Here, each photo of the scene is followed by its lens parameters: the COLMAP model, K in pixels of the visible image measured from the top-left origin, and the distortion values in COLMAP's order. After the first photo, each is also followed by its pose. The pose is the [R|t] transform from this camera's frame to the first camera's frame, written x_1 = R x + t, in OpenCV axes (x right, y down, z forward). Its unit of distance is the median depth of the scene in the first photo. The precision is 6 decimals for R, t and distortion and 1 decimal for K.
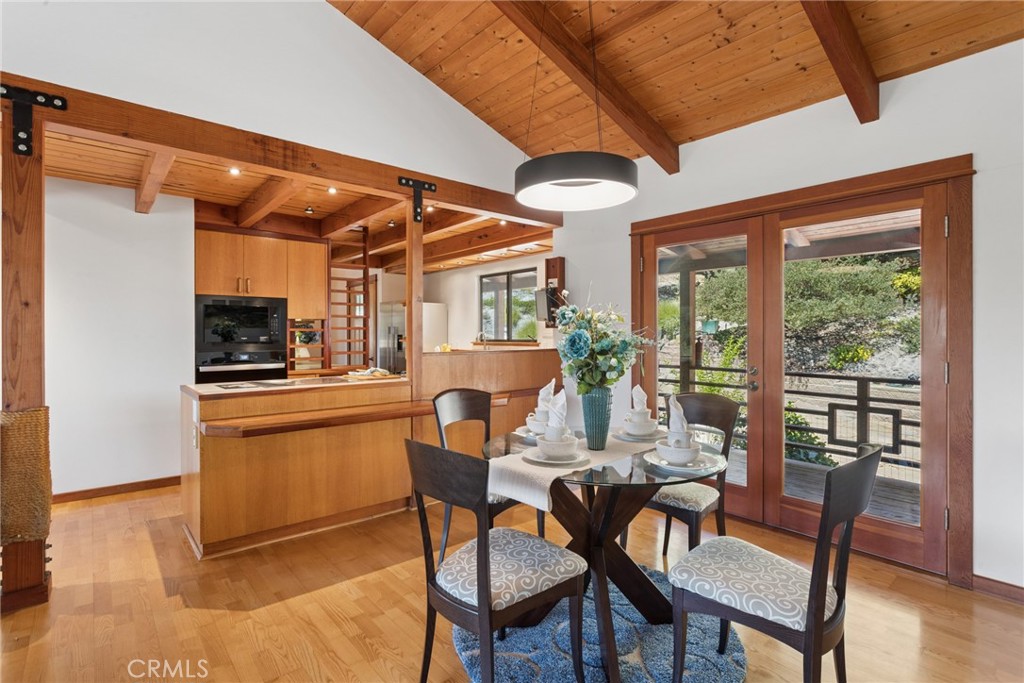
lens RADIAL K [[497.4, 0, 509.9], [0, 497.4, 336.3], [0, 0, 1]] dist [-0.009936, 0.002368]
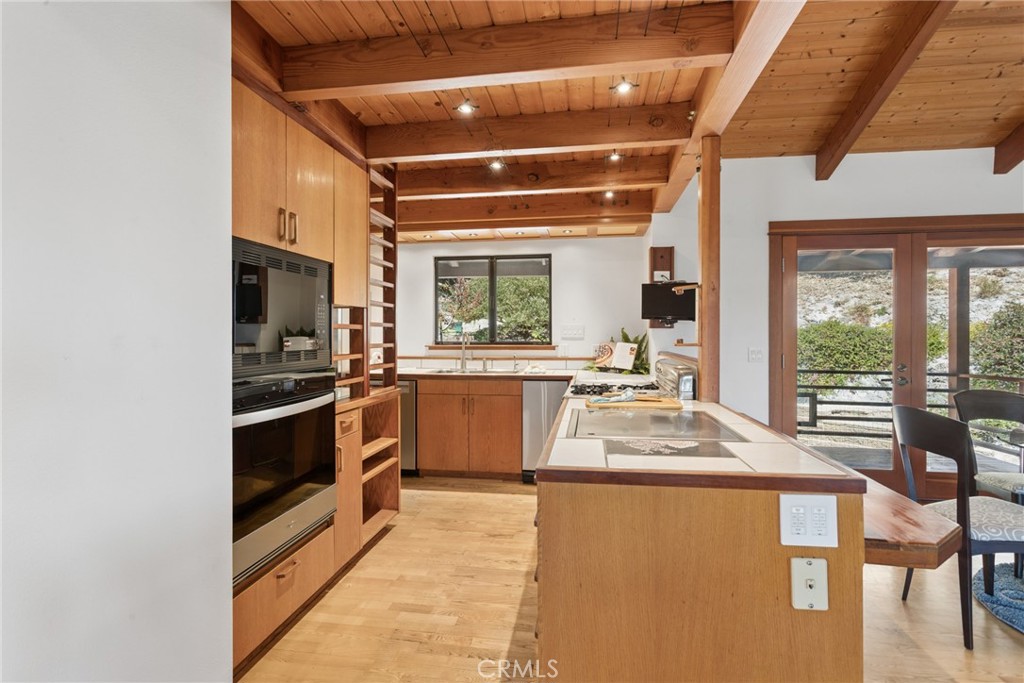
lens RADIAL K [[497.4, 0, 509.9], [0, 497.4, 336.3], [0, 0, 1]] dist [-0.009936, 0.002368]
pose [[0.756541, -0.000582, 0.653946, -0.680468], [0.000712, 1.000000, 0.000065, -0.002856], [-0.653946, 0.000416, 0.756541, 0.525163]]
